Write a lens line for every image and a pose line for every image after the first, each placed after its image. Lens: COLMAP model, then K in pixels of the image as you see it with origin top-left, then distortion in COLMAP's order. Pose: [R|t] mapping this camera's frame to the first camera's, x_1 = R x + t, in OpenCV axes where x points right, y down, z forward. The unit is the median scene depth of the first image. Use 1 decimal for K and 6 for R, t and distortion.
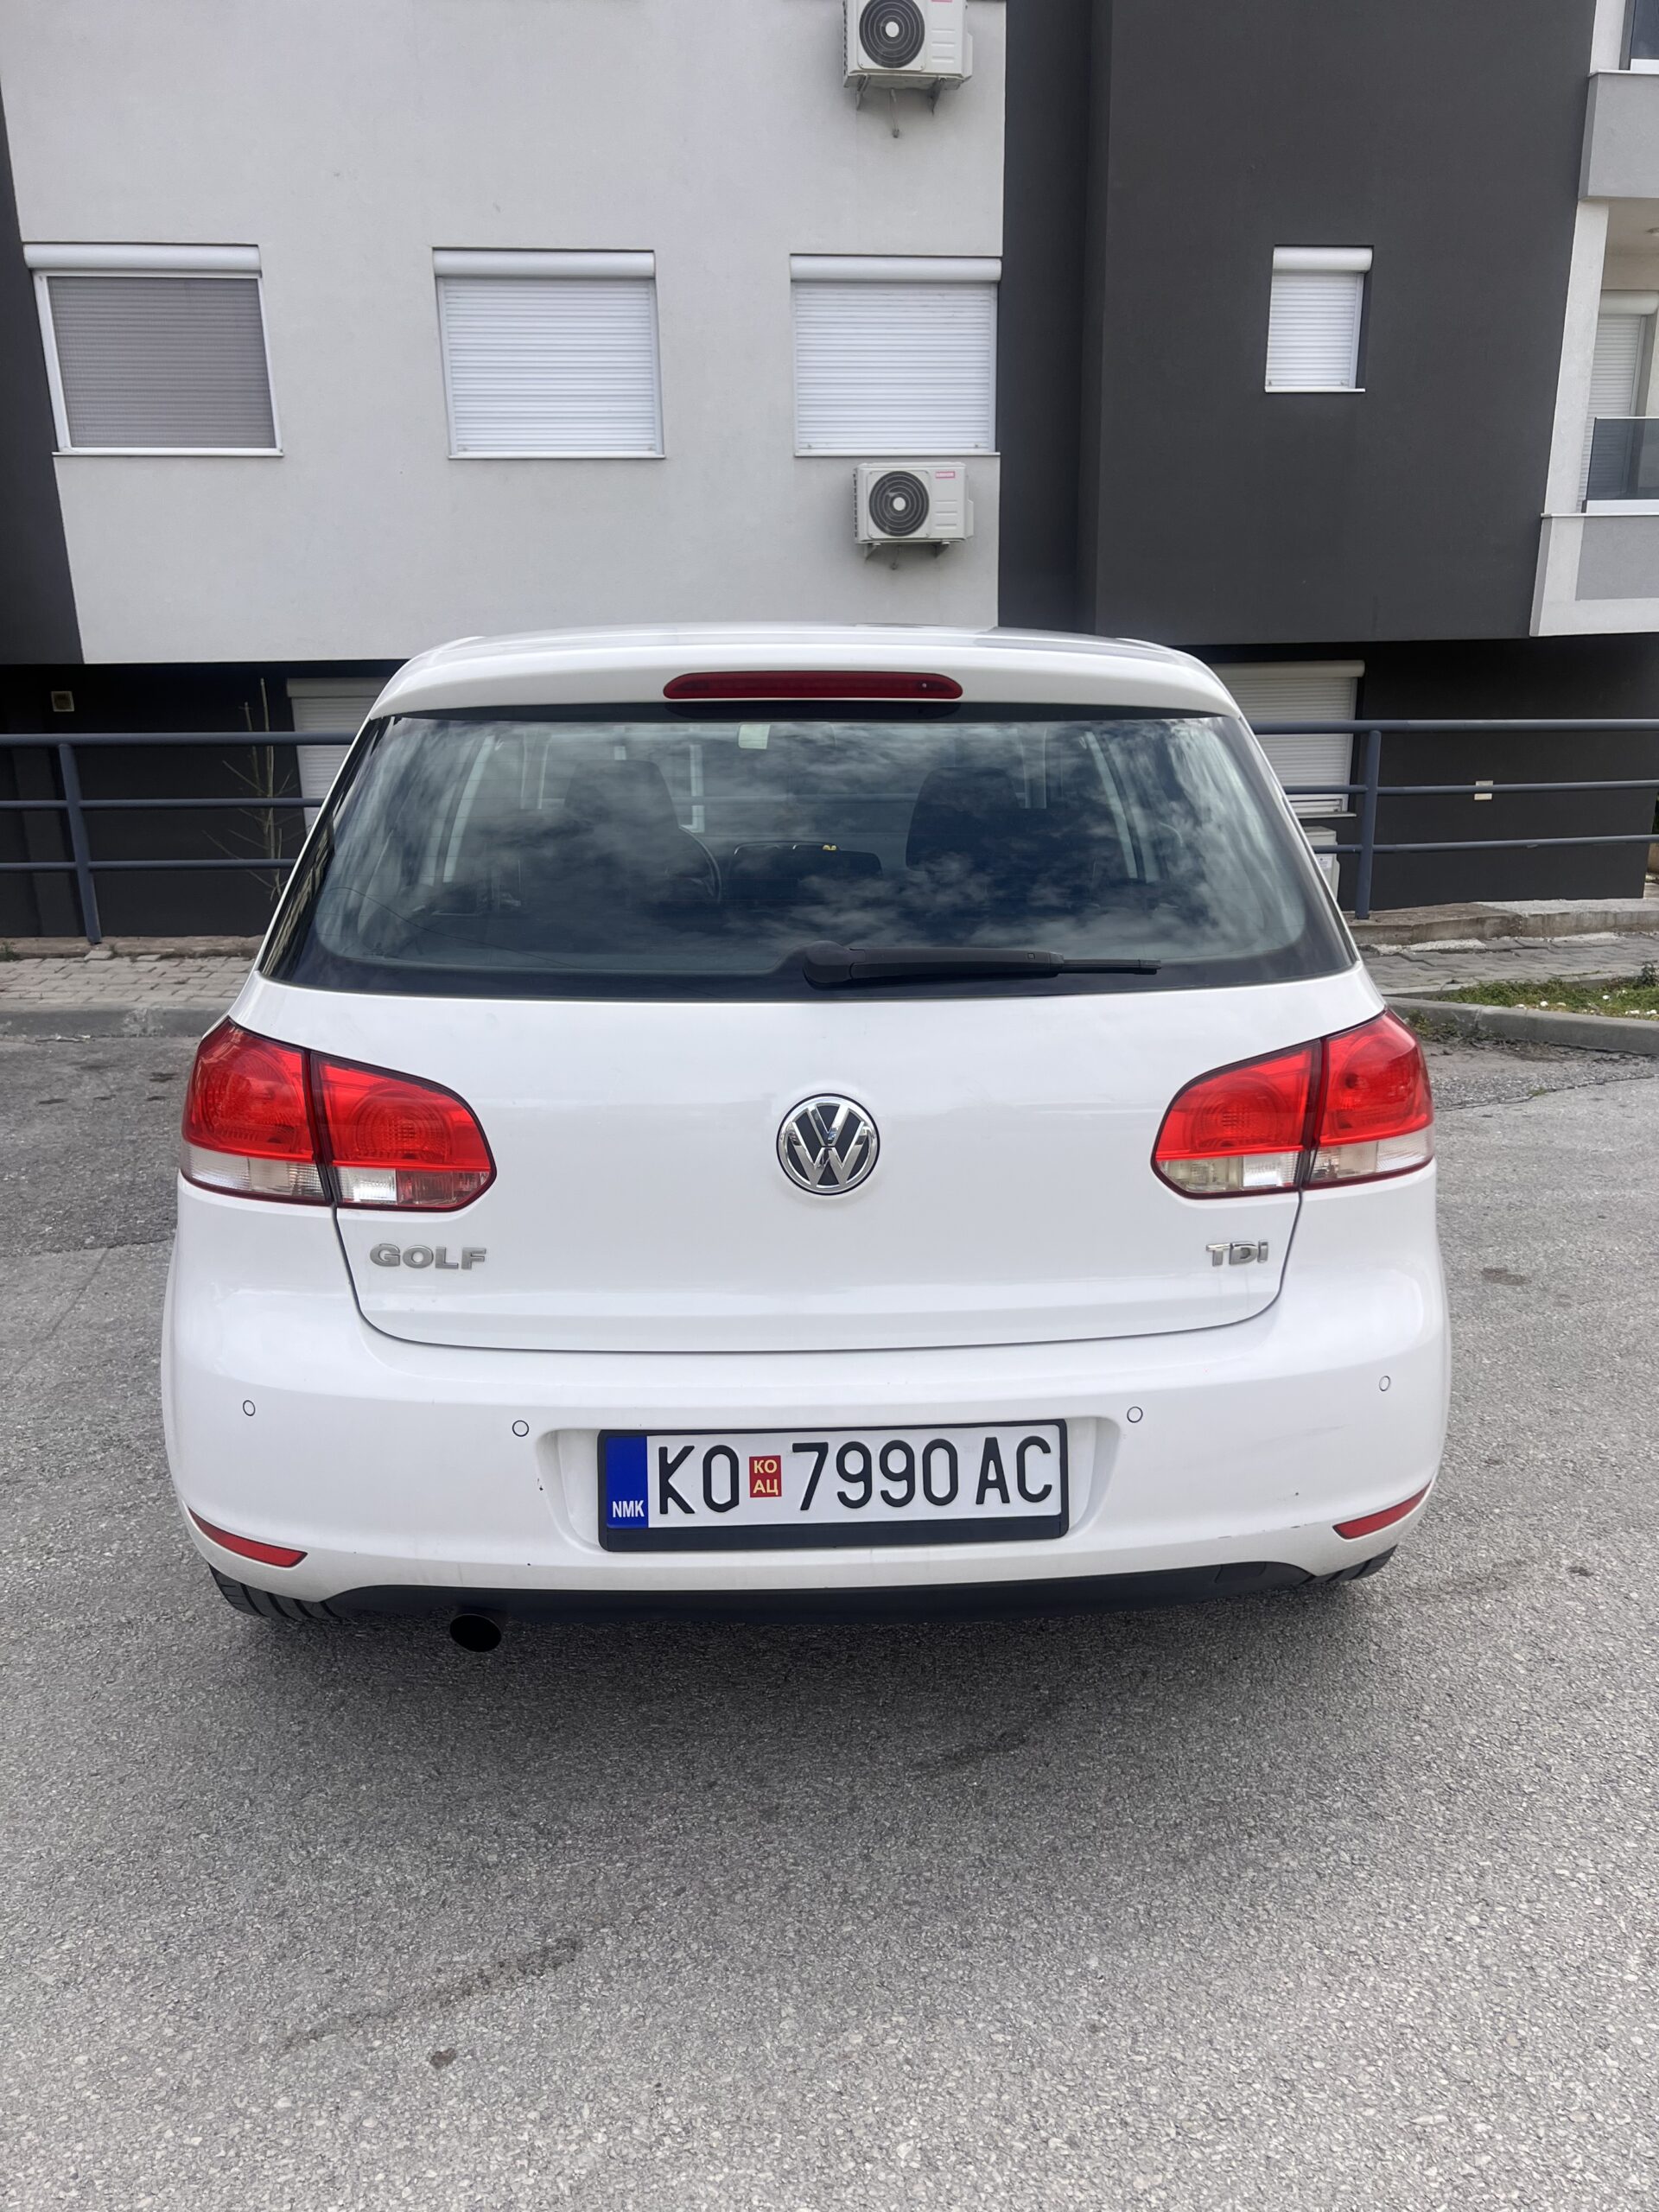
lens RADIAL K [[1678.7, 0, 847.1], [0, 1678.7, 1112.2], [0, 0, 1]] dist [0.066192, -0.084686]
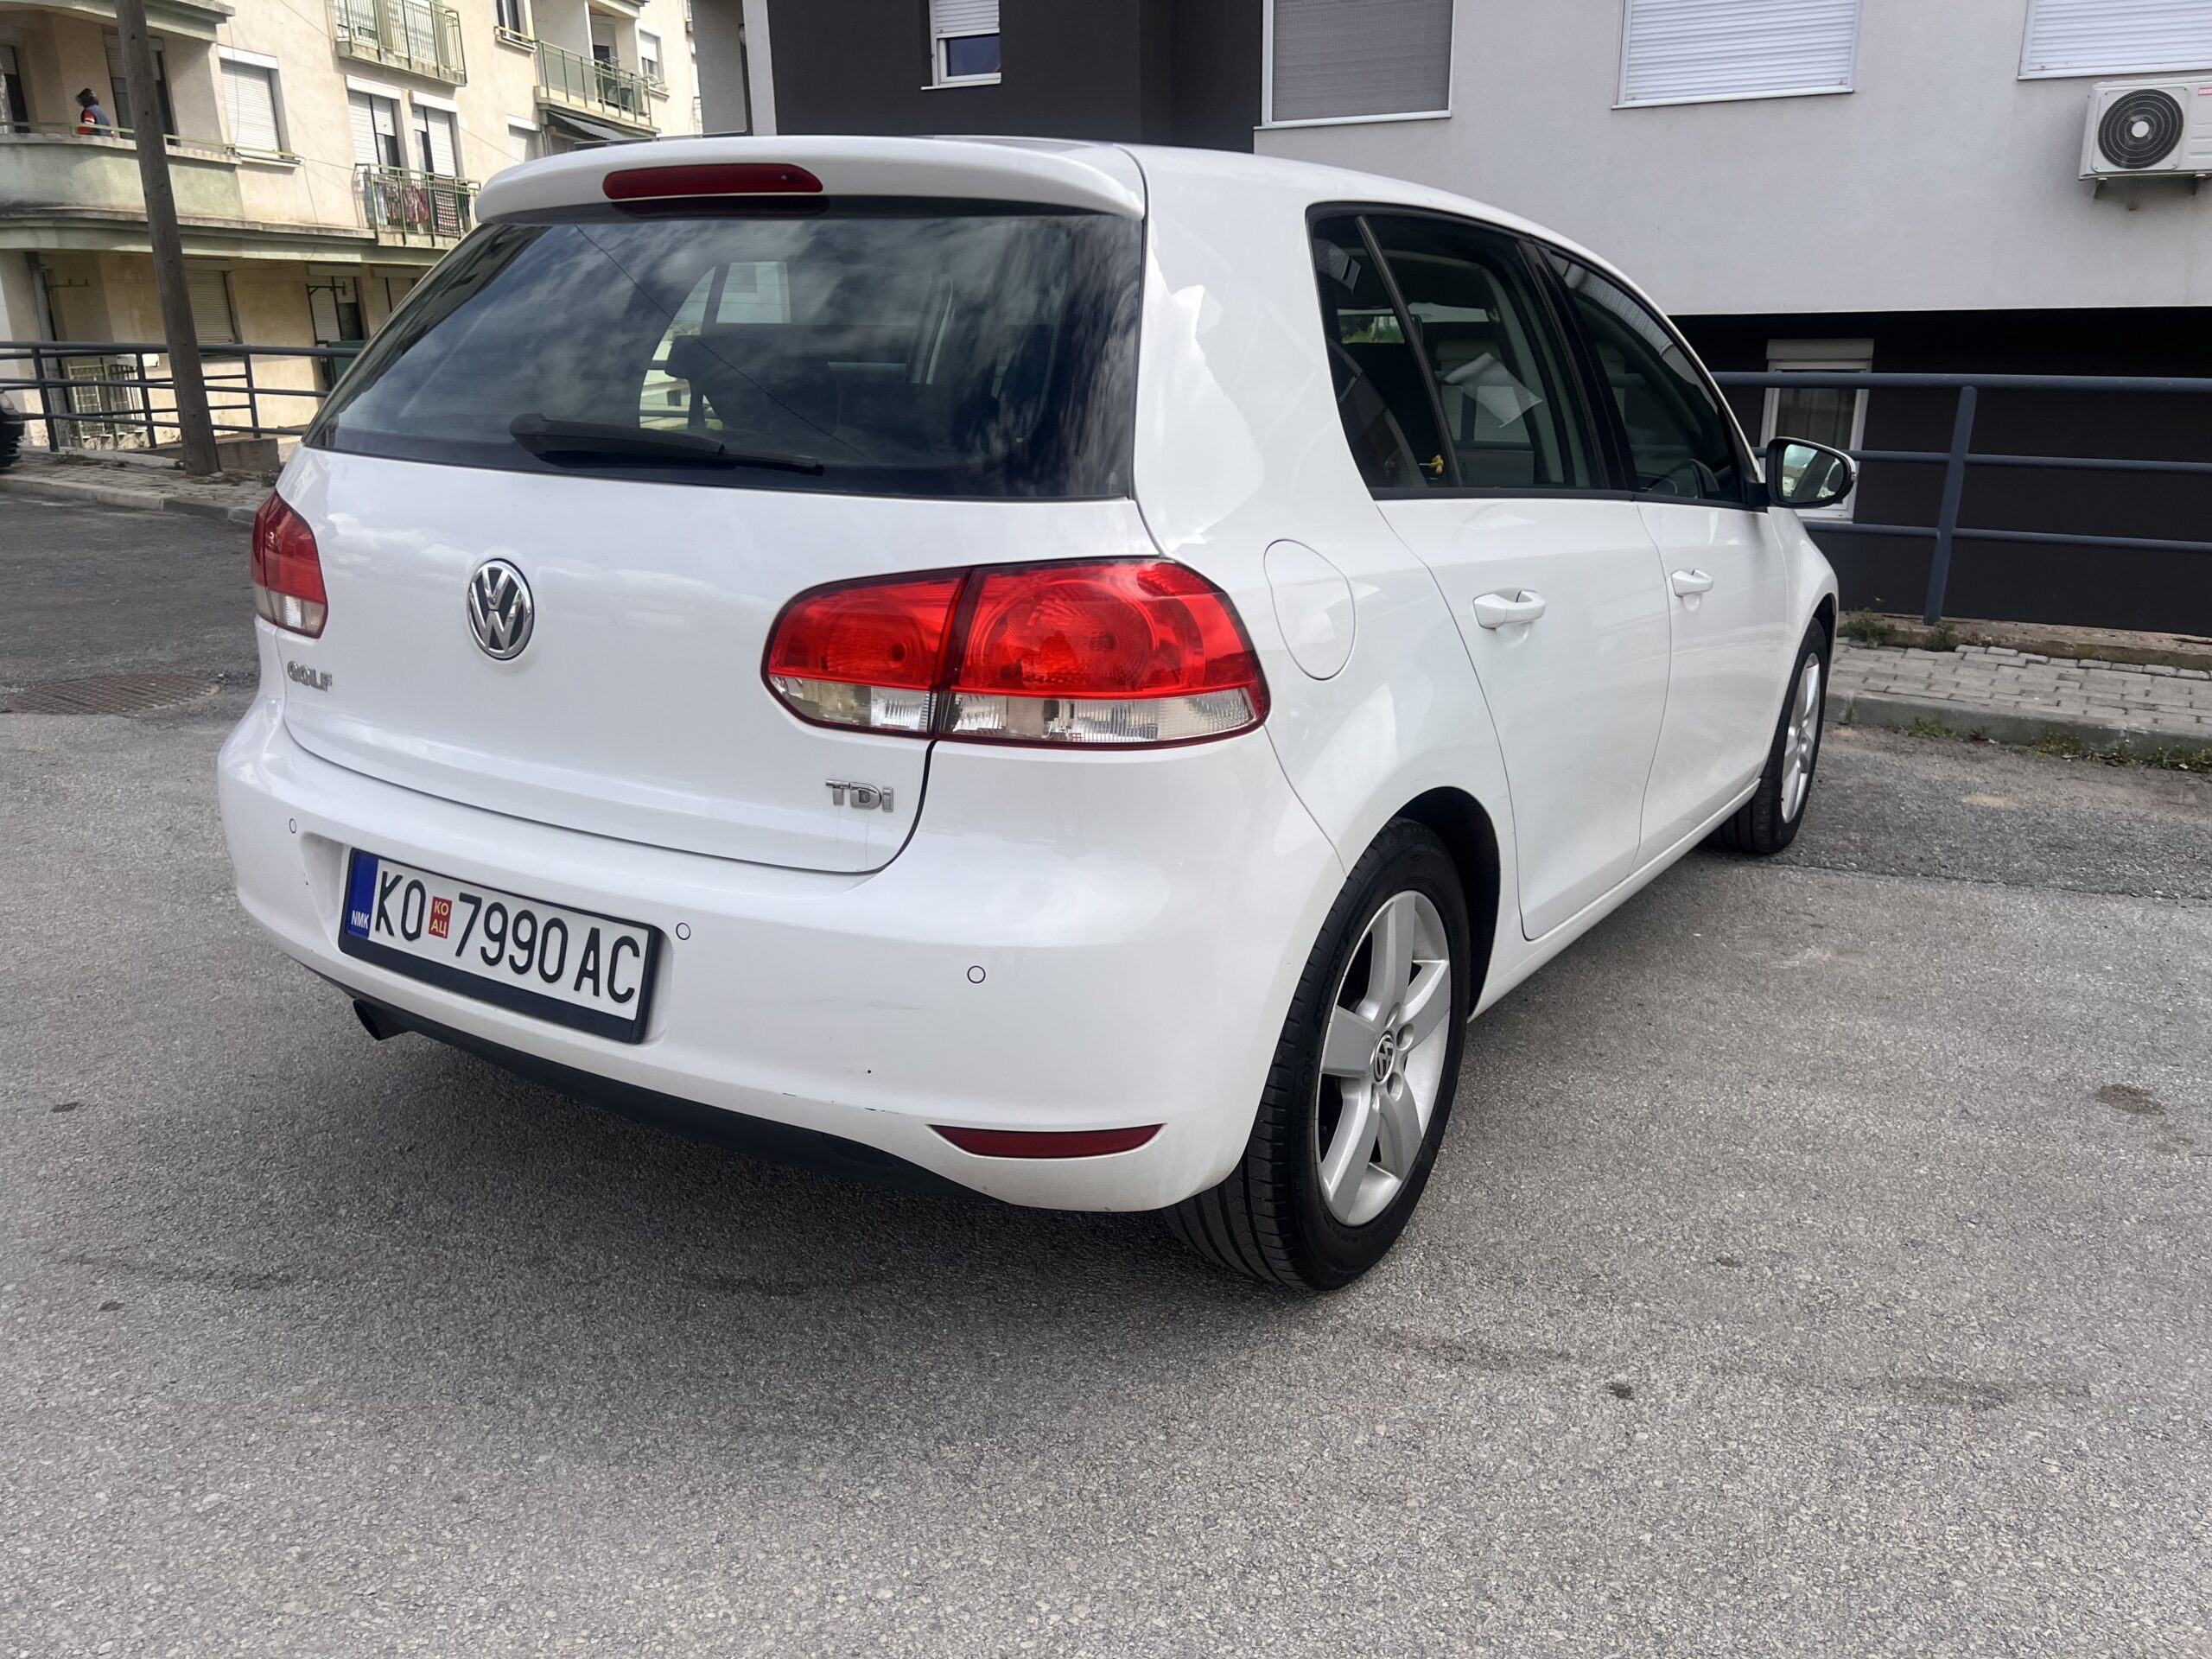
lens RADIAL K [[1673.0, 0, 1106.0], [0, 1673.0, 829.5], [0, 0, 1]] dist [0.055414, -0.059708]
pose [[0.815382, 0.175618, -0.551644, 0.136775], [-0.166939, 0.983727, 0.066420, 0.003227], [0.554332, 0.037933, 0.831431, 0.054038]]
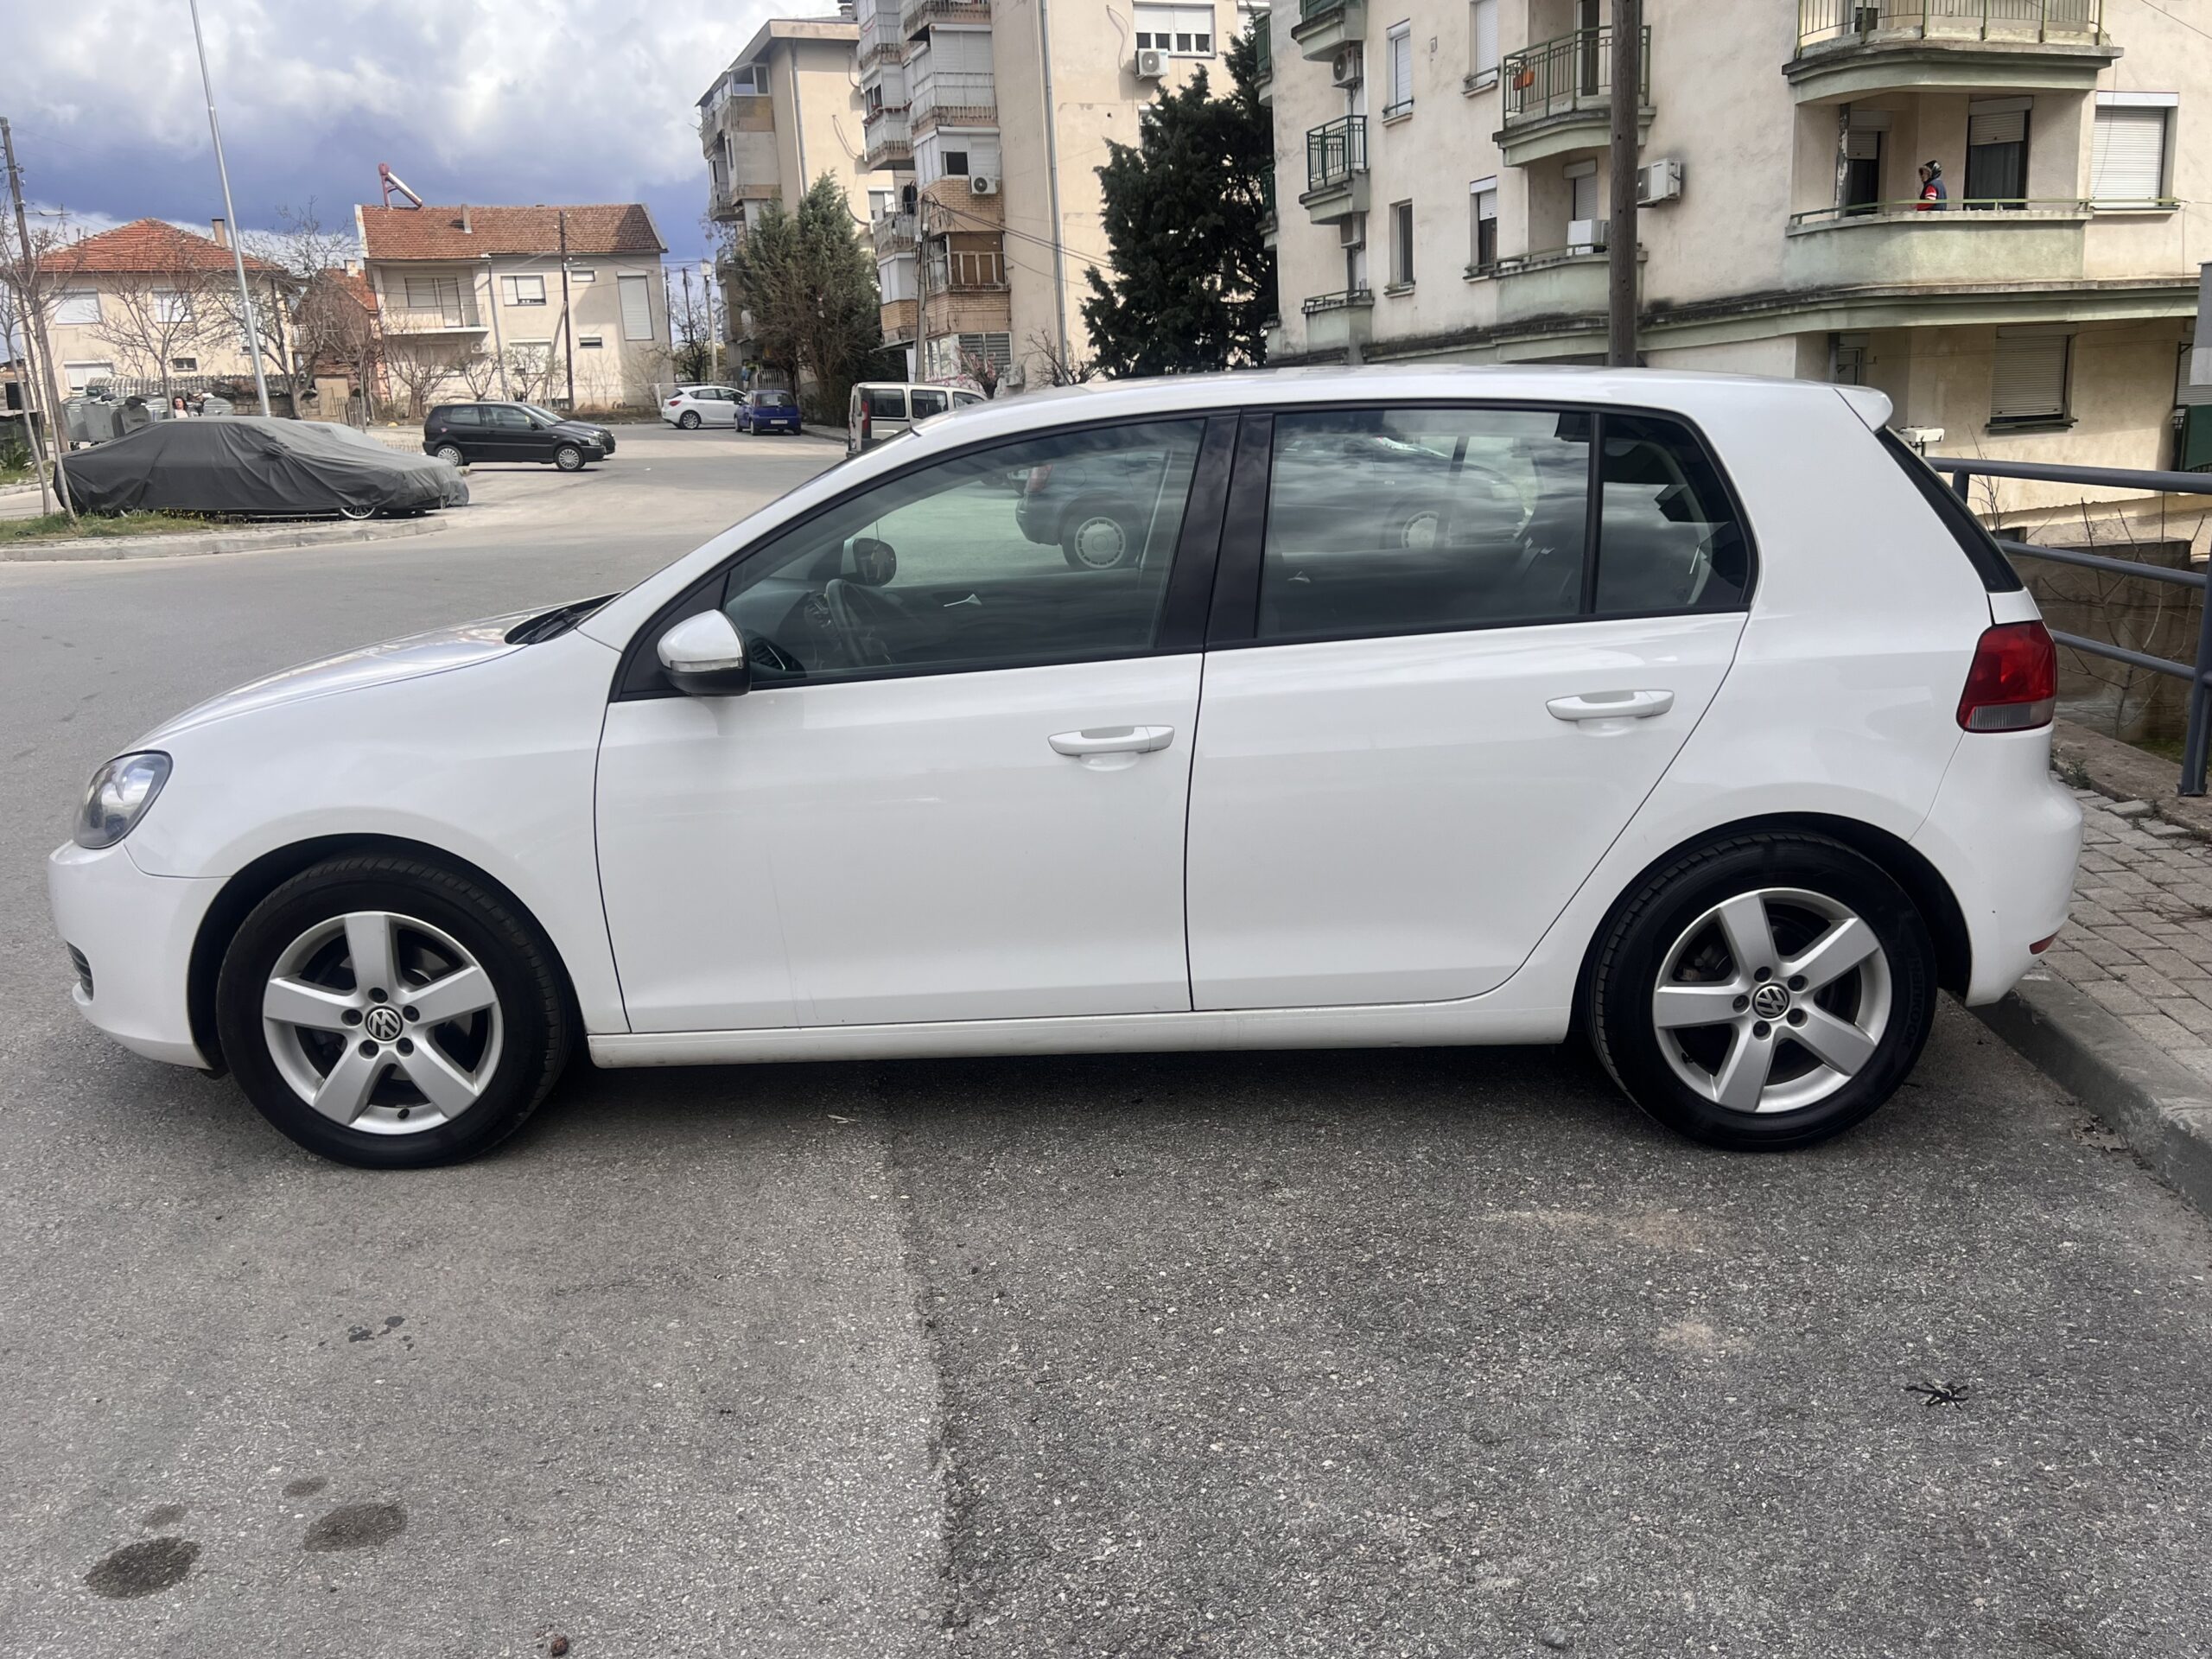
lens RADIAL K [[1724.1, 0, 1103.9], [0, 1724.1, 807.8], [0, 0, 1]] dist [0.051606, -0.046441]
pose [[-0.146415, 0.229277, -0.962286, 0.172817], [-0.234731, 0.936934, 0.258952, -0.110494], [0.960970, 0.263792, -0.083363, 0.425020]]
